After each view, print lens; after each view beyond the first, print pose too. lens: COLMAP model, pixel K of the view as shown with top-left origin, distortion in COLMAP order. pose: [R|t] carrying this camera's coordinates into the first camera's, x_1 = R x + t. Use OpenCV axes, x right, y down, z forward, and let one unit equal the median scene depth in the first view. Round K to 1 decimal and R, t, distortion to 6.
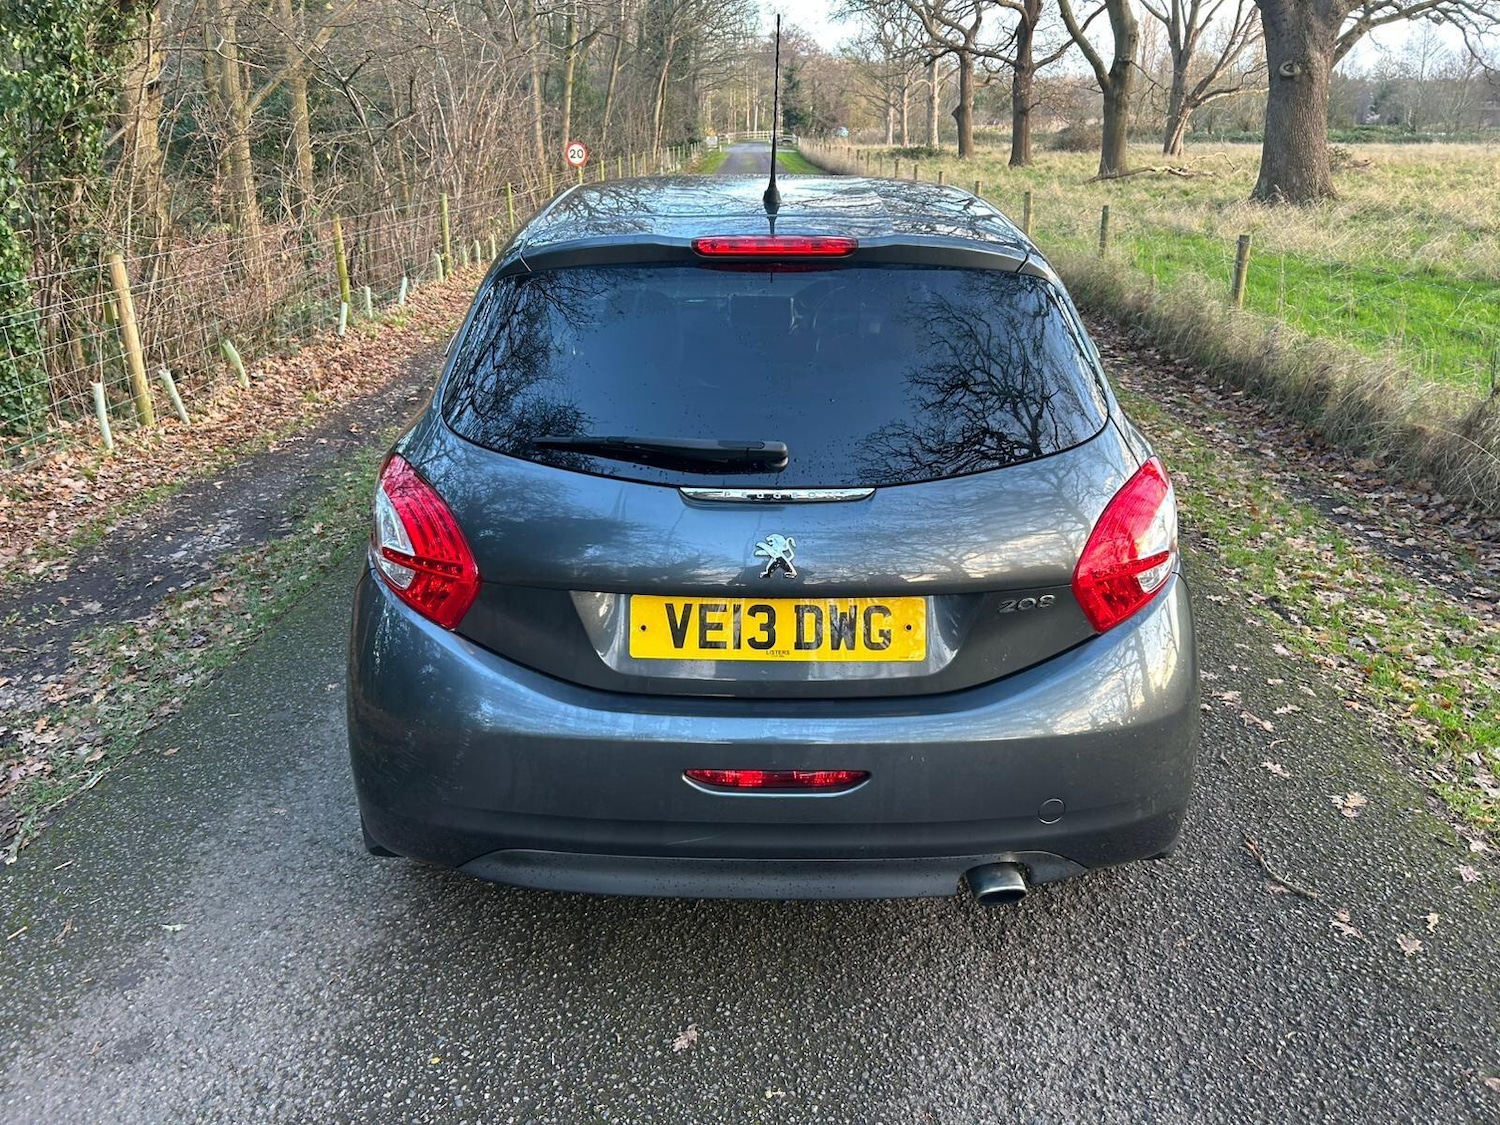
lens RADIAL K [[1135.4, 0, 739.9], [0, 1135.4, 559.4], [0, 0, 1]] dist [0.054550, -0.060775]
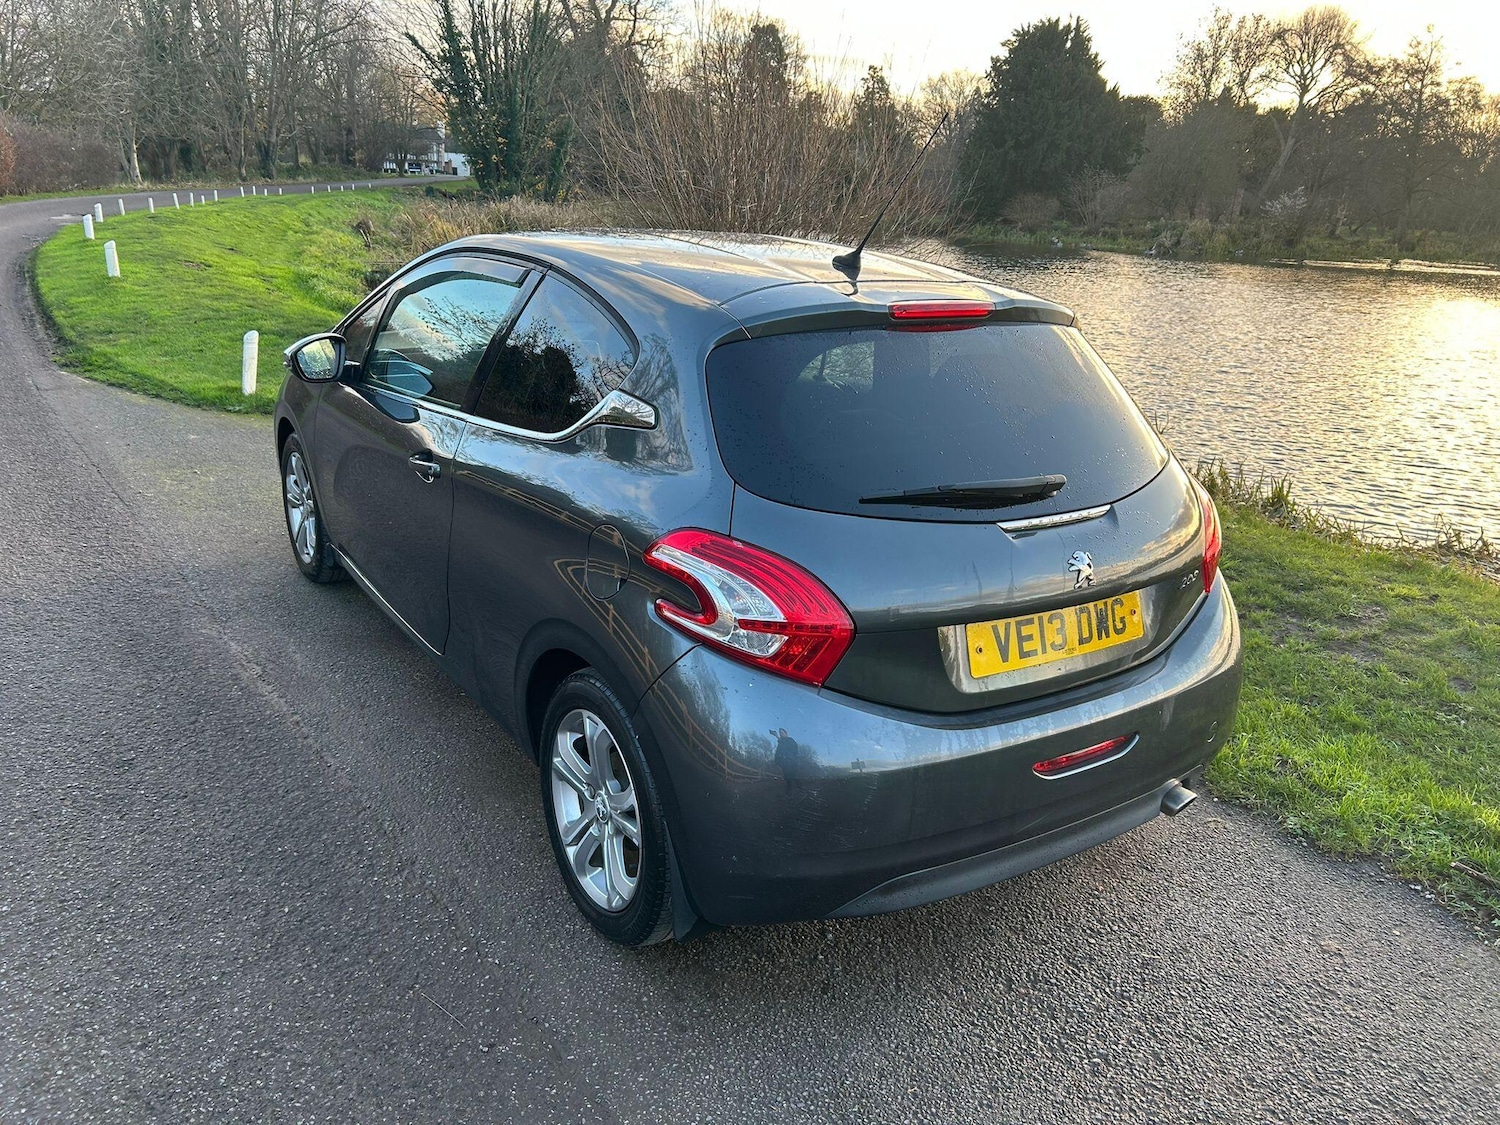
lens RADIAL K [[1135.4, 0, 746.1], [0, 1135.4, 565.6], [0, 0, 1]] dist [0.054550, -0.060775]
pose [[0.832053, -0.137975, 0.537262, -0.828306], [0.144143, 0.989078, 0.030775, -0.086820], [-0.535640, 0.051836, 0.842854, 0.154470]]
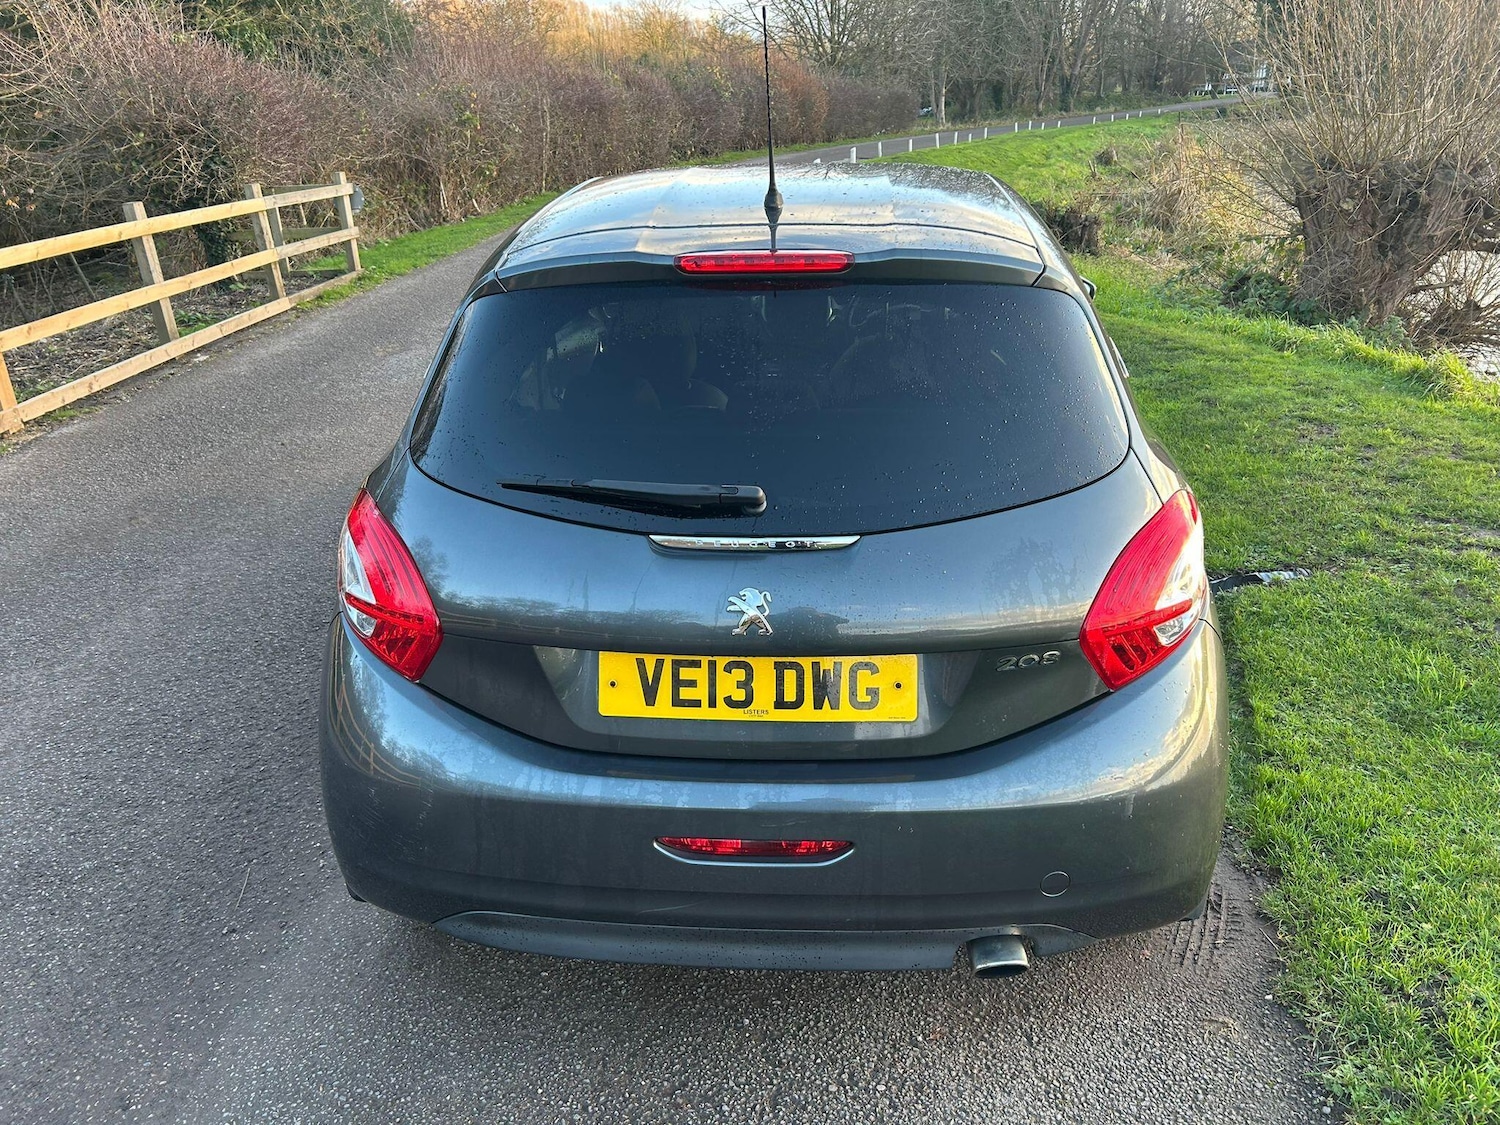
lens RADIAL K [[1135.4, 0, 758.5], [0, 1135.4, 572.2], [0, 0, 1]] dist [0.054550, -0.060775]
pose [[0.998062, 0.001430, -0.062206, 0.087369], [0.001339, 0.999010, 0.044460, -0.068905], [0.062208, -0.044457, 0.997073, 0.074694]]
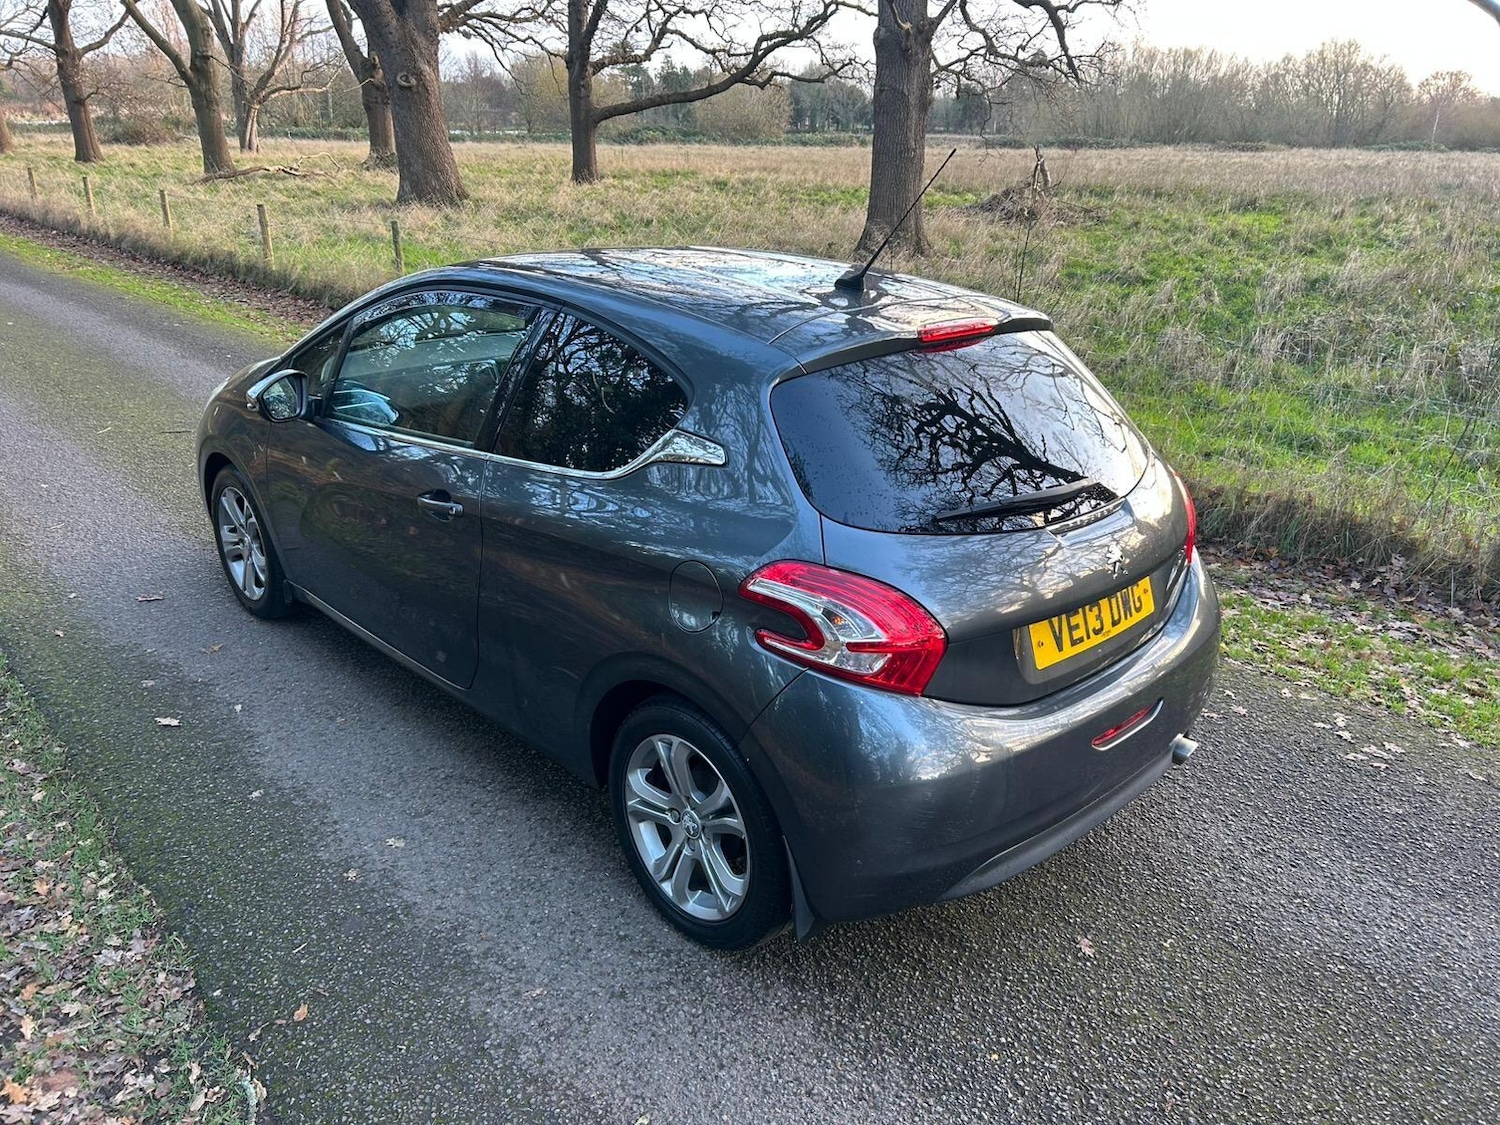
lens RADIAL K [[1135.4, 0, 751.7], [0, 1135.4, 554.3], [0, 0, 1]] dist [0.054550, -0.060775]
pose [[0.716511, -0.226166, 0.659894, -1.058312], [0.224032, 0.970477, 0.089359, -0.207496], [-0.660622, 0.083811, 0.746026, 0.250527]]
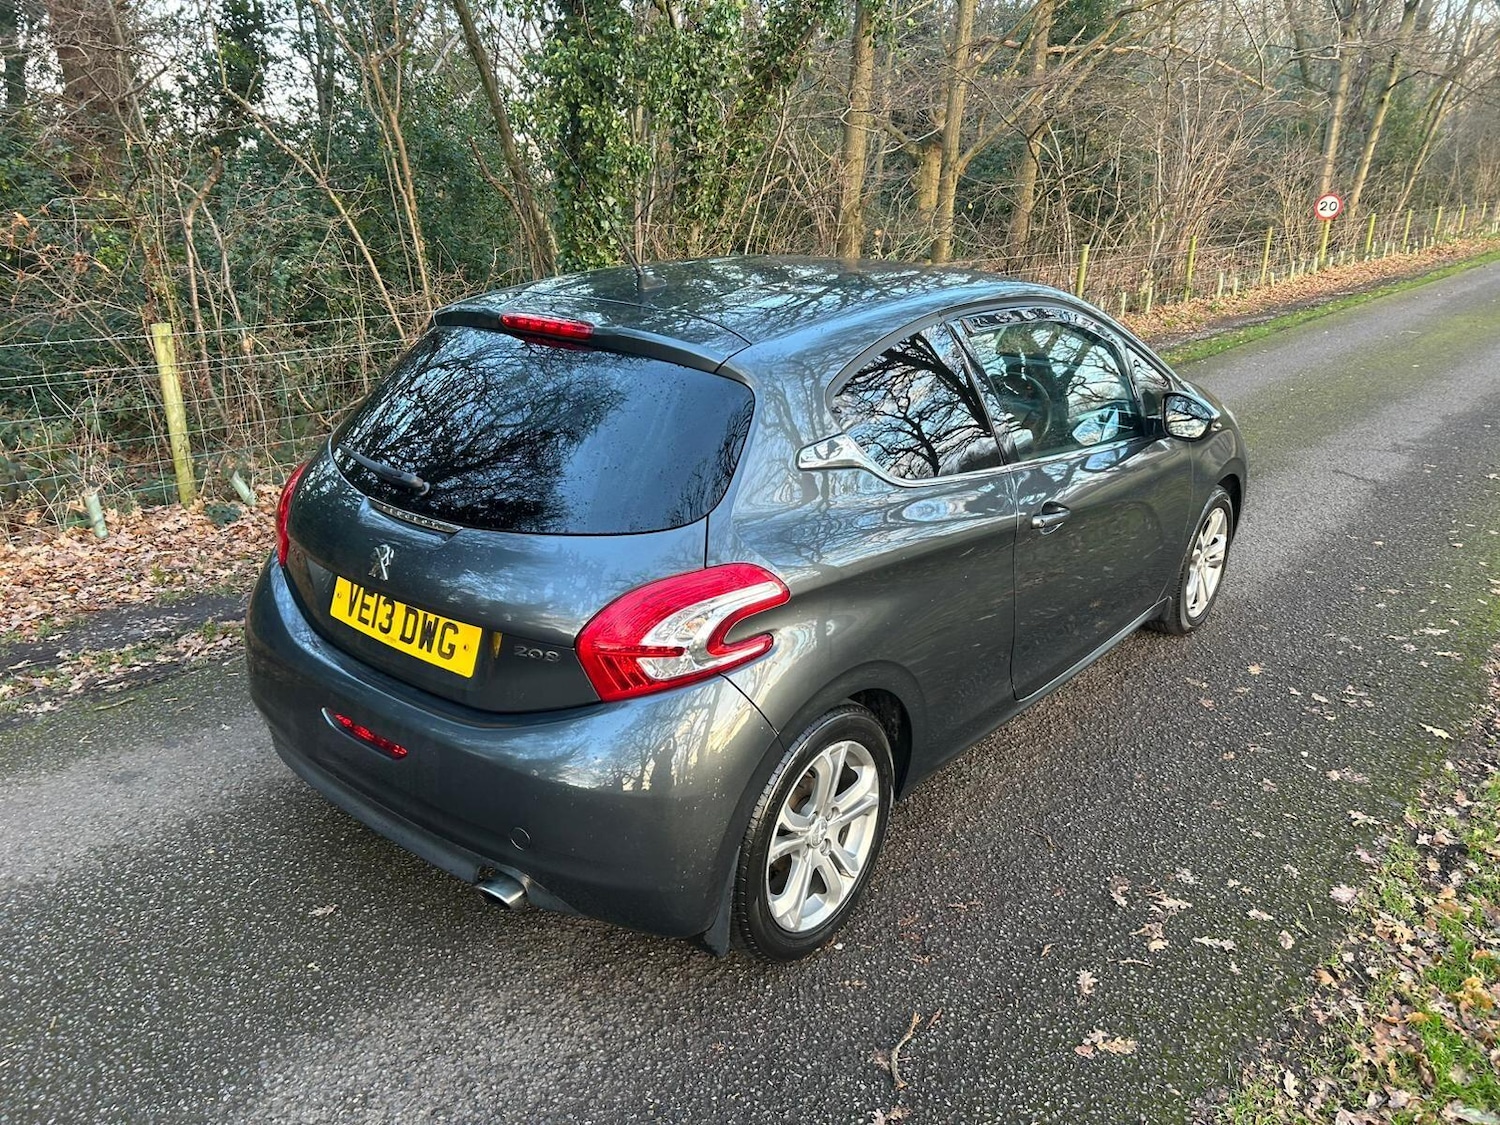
lens RADIAL K [[1135.4, 0, 736.7], [0, 1135.4, 561.2], [0, 0, 1]] dist [0.054550, -0.060775]
pose [[0.775083, 0.218073, -0.593035, 1.003111], [-0.235737, 0.970591, 0.048806, -0.145703], [0.586238, 0.101972, 0.803696, 0.181488]]
